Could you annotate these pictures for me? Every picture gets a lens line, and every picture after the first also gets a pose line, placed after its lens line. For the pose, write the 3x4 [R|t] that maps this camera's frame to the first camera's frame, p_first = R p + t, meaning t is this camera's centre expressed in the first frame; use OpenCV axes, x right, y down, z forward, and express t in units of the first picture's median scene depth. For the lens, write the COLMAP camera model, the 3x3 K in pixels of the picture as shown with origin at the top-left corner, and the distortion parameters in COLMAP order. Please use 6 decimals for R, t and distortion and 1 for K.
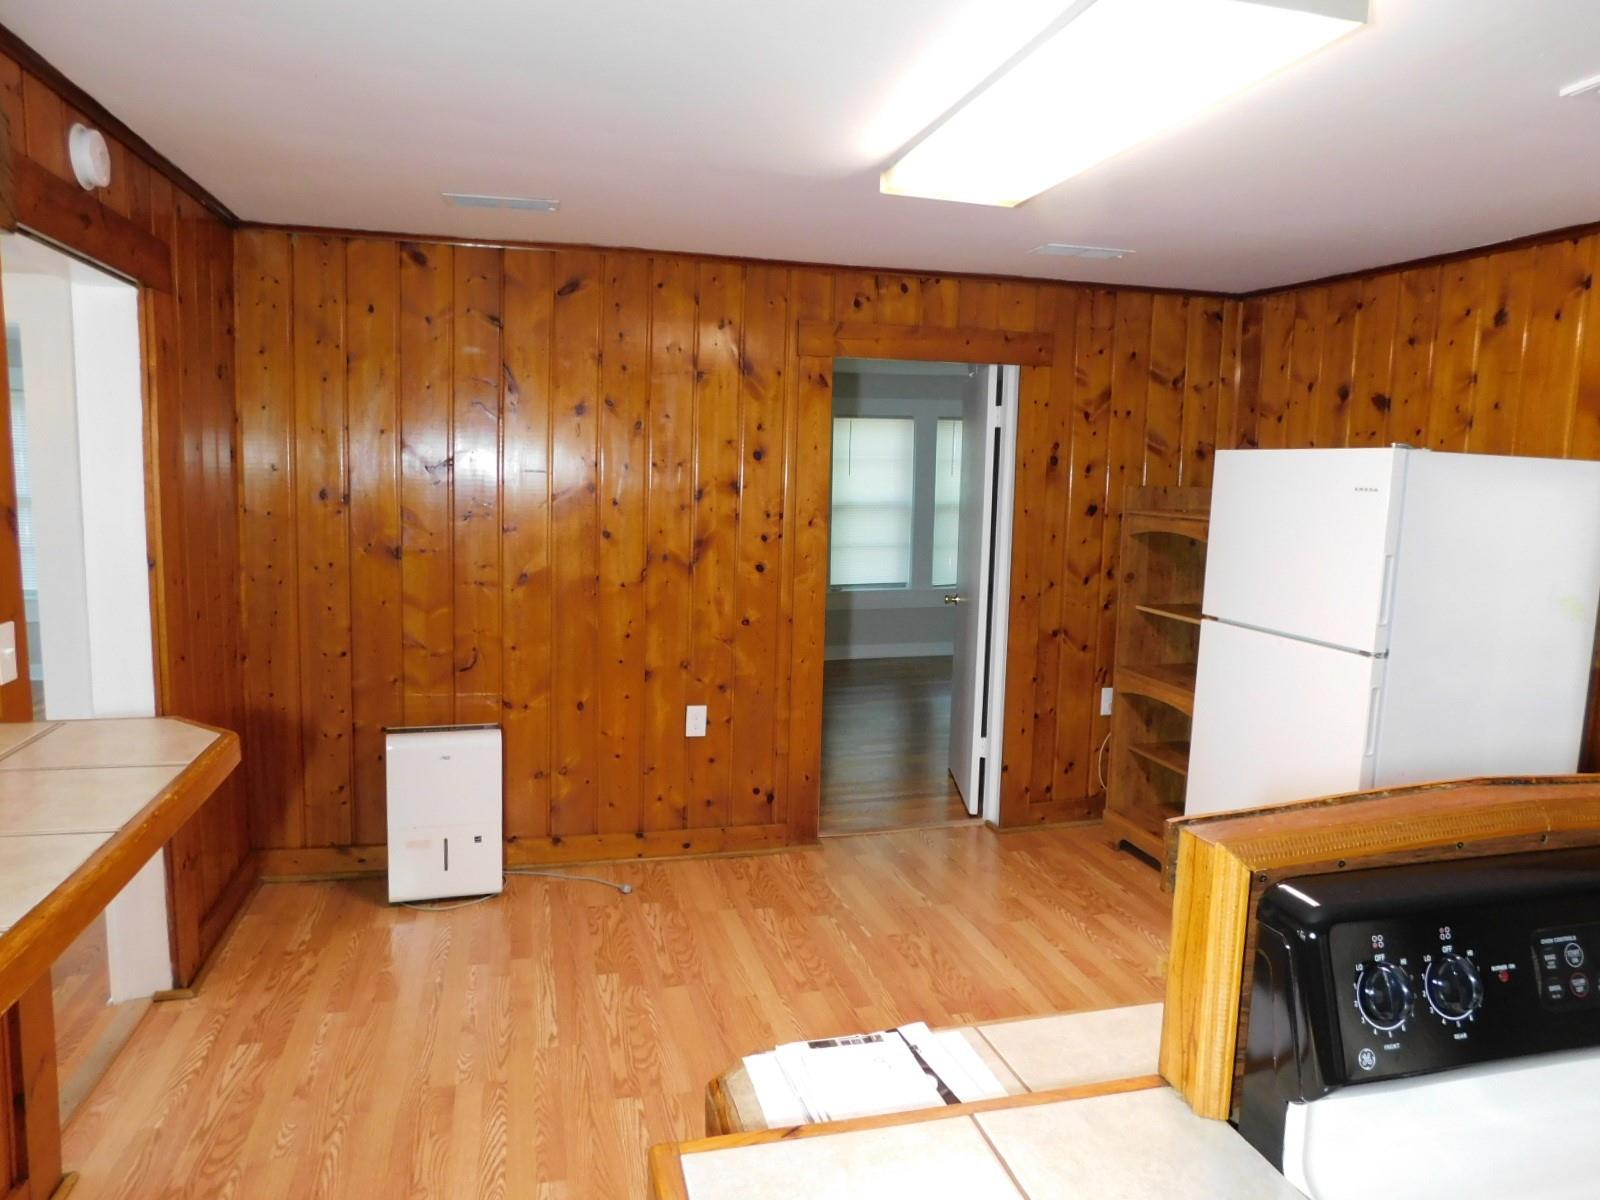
lens RADIAL K [[1061.4, 0, 800.0], [0, 1061.4, 600.0], [0, 0, 1]] dist [-0.055576, 0.001366]
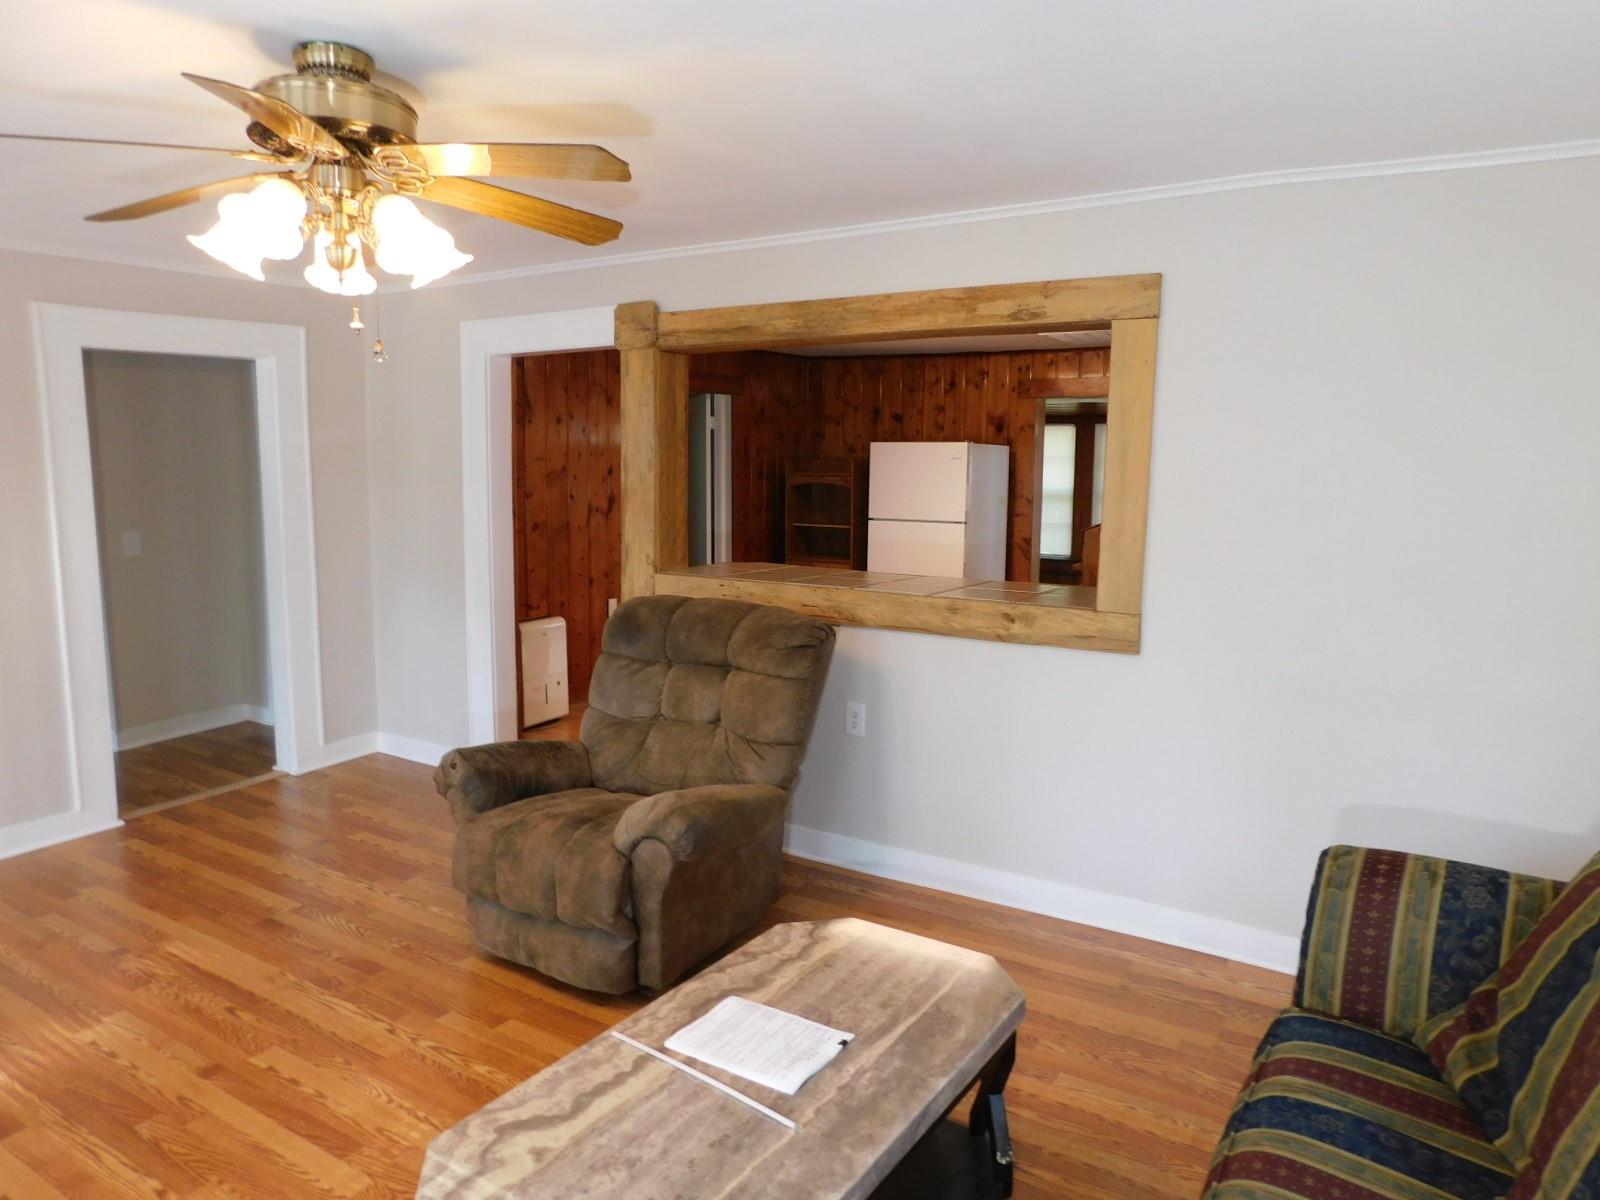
lens RADIAL K [[1061.4, 0, 800.0], [0, 1061.4, 600.0], [0, 0, 1]] dist [-0.055576, 0.001366]
pose [[0.728074, -0.109571, 0.676685, -1.075451], [0.093742, 0.993784, 0.060056, 0.032164], [-0.679059, 0.019709, 0.733819, -0.445557]]
